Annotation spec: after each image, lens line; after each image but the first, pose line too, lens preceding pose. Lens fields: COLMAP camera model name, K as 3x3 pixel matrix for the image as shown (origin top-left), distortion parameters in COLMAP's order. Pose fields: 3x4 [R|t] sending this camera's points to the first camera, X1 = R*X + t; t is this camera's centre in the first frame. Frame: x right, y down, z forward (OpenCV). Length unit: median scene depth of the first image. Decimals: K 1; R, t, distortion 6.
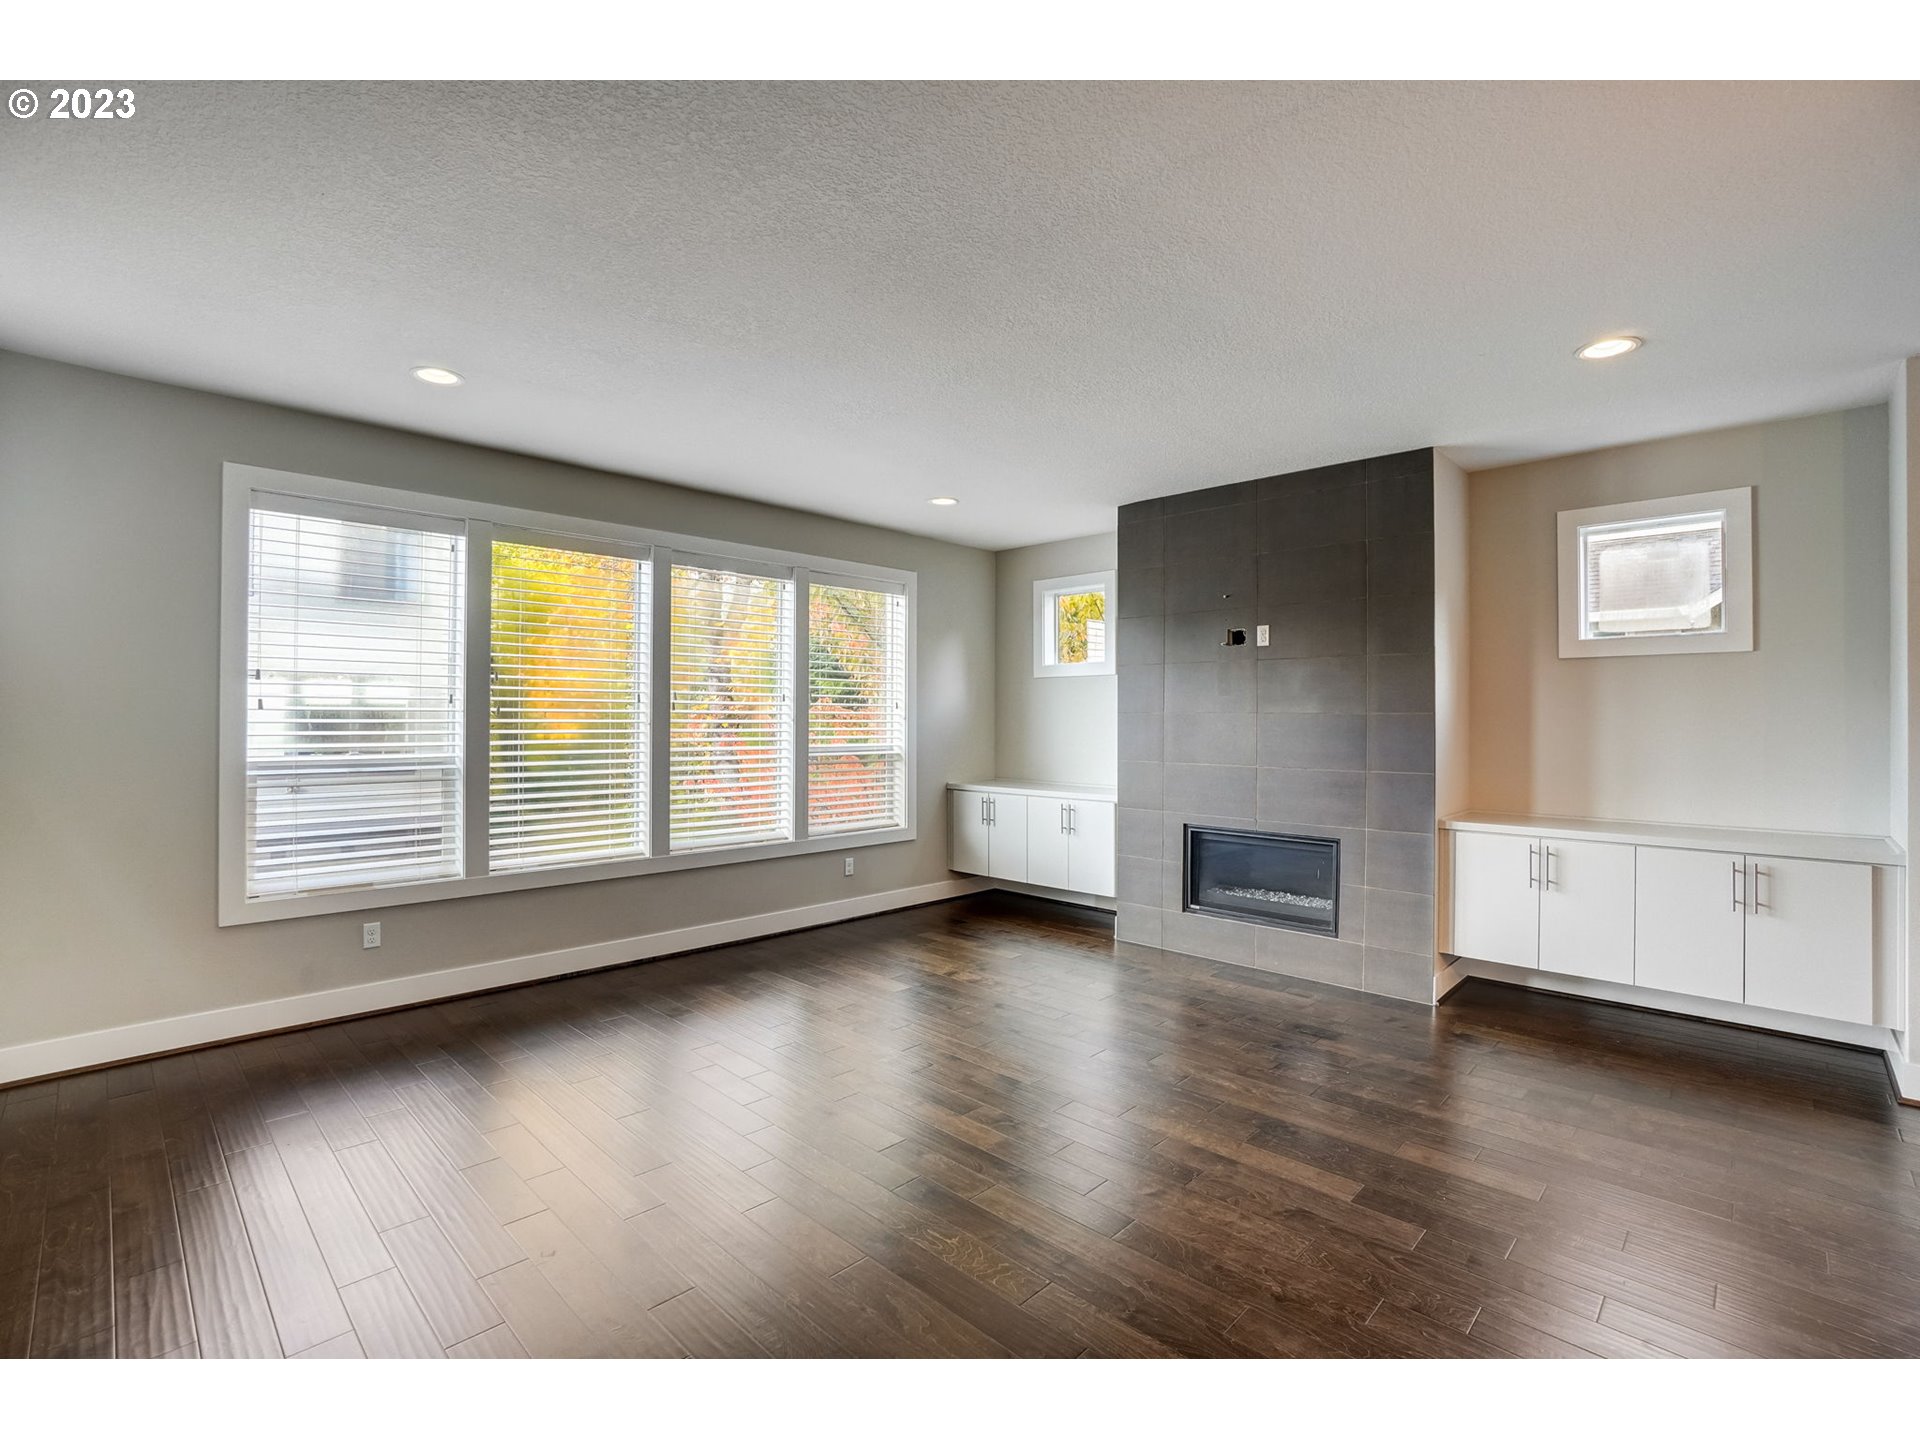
lens RADIAL K [[878.4, 0, 957.4], [0, 878.4, 713.9], [0, 0, 1]] dist [-0.035938, 0.002614]
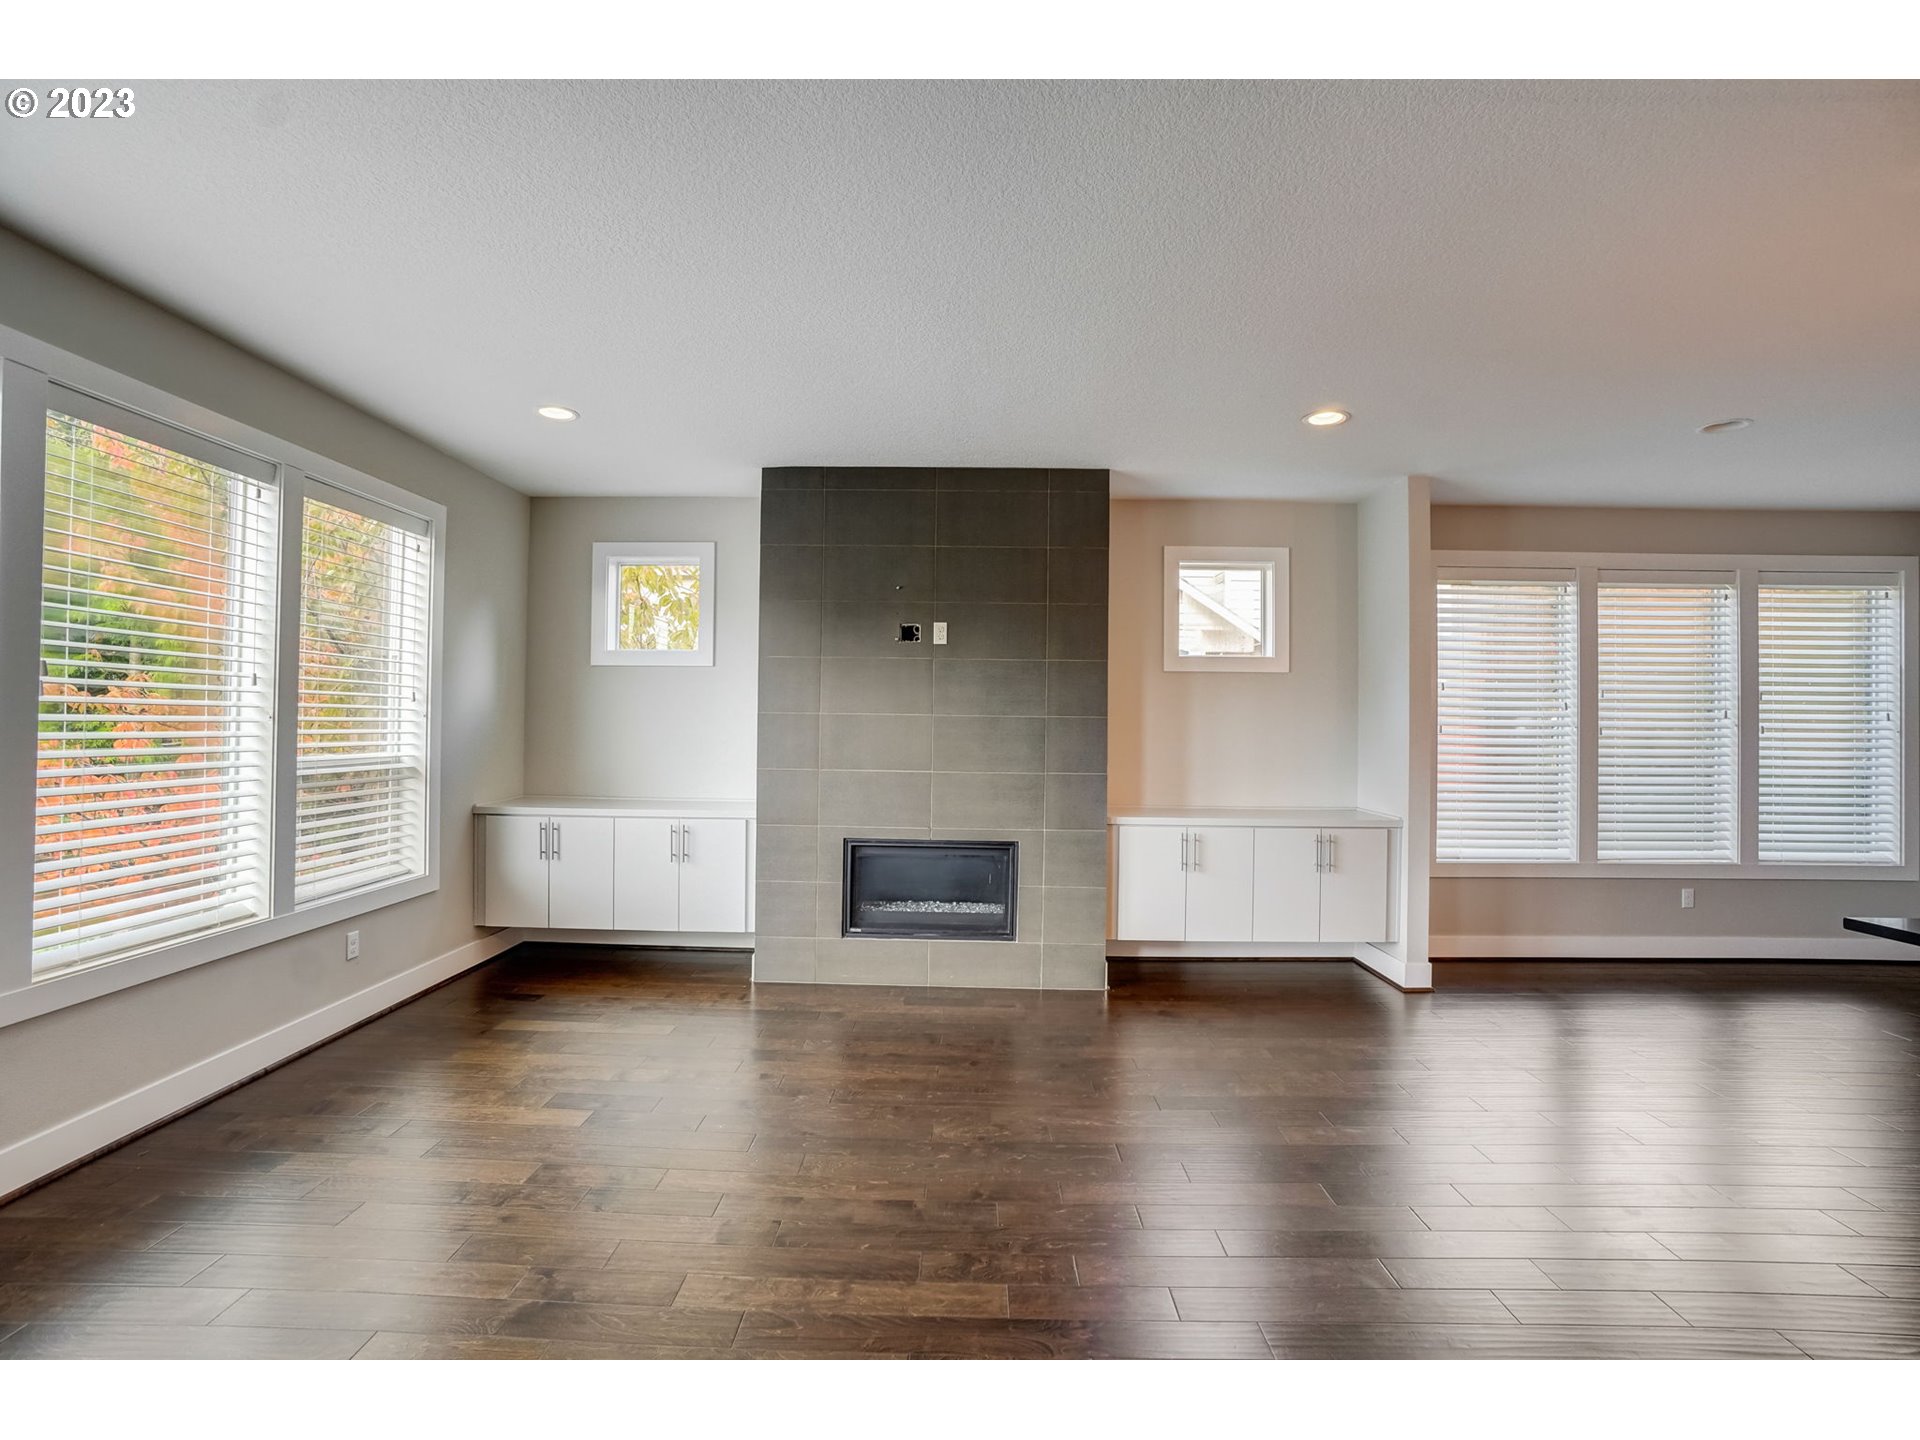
lens RADIAL K [[878.4, 0, 970.4], [0, 878.4, 715.8], [0, 0, 1]] dist [-0.035938, 0.002614]
pose [[0.733932, 0.010099, 0.679148, -0.255910], [-0.012583, 0.999920, -0.001271, 0.000698], [-0.679107, -0.007613, 0.734000, 0.263214]]
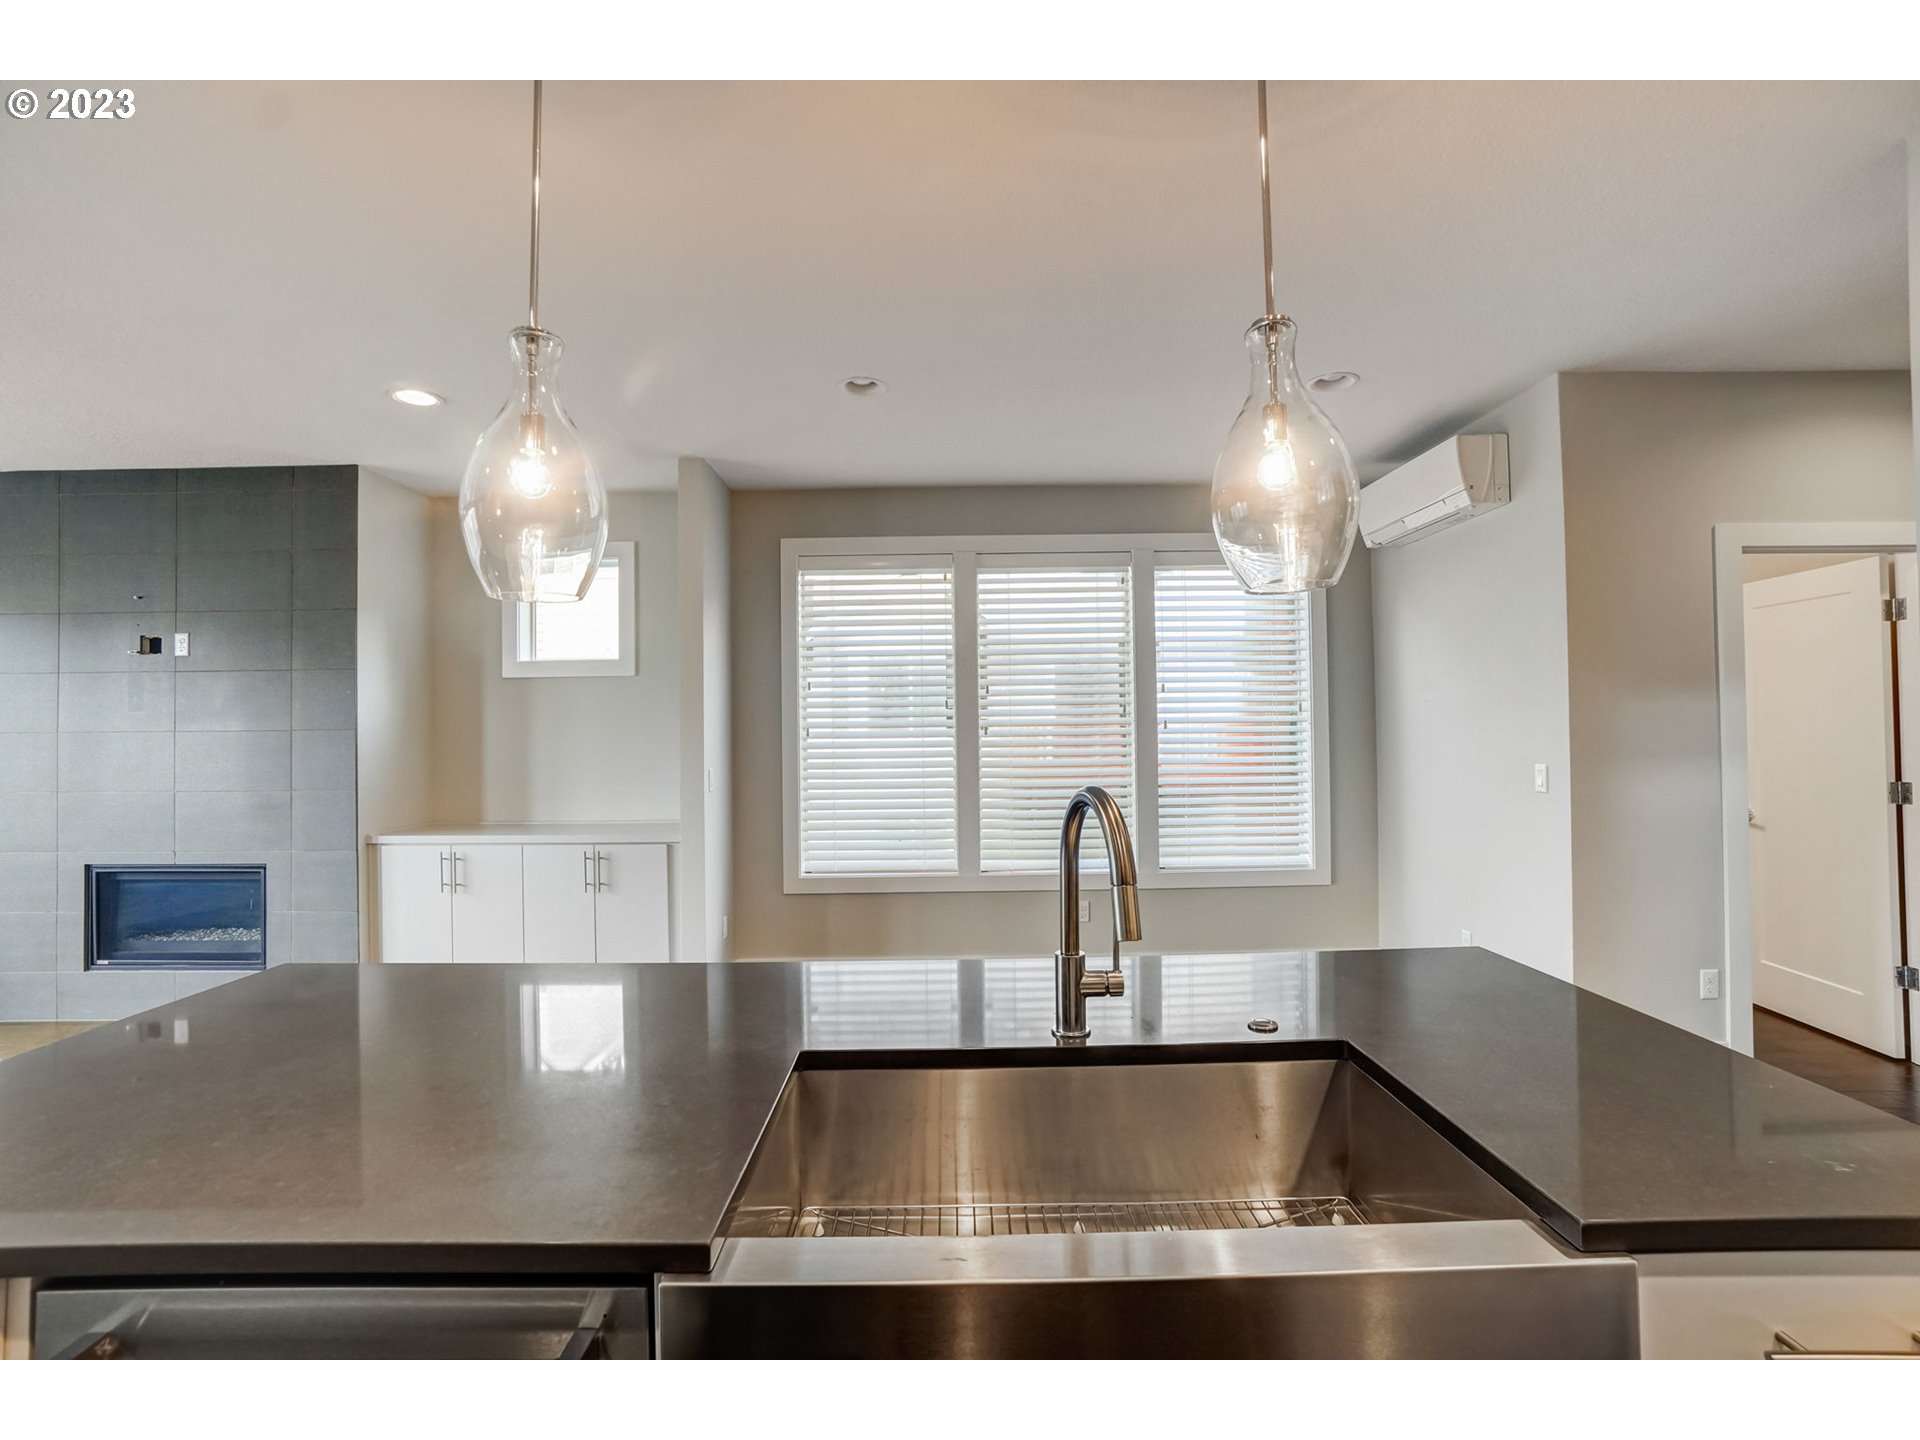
lens RADIAL K [[969.2, 0, 953.6], [0, 969.2, 718.2], [0, 0, 1]] dist [0.002027, -0.000044]
pose [[0.740558, -0.004313, 0.671979, 0.252528], [0.010772, 0.999927, -0.005453, -0.000412], [-0.671906, 0.011277, 0.740551, -0.247303]]
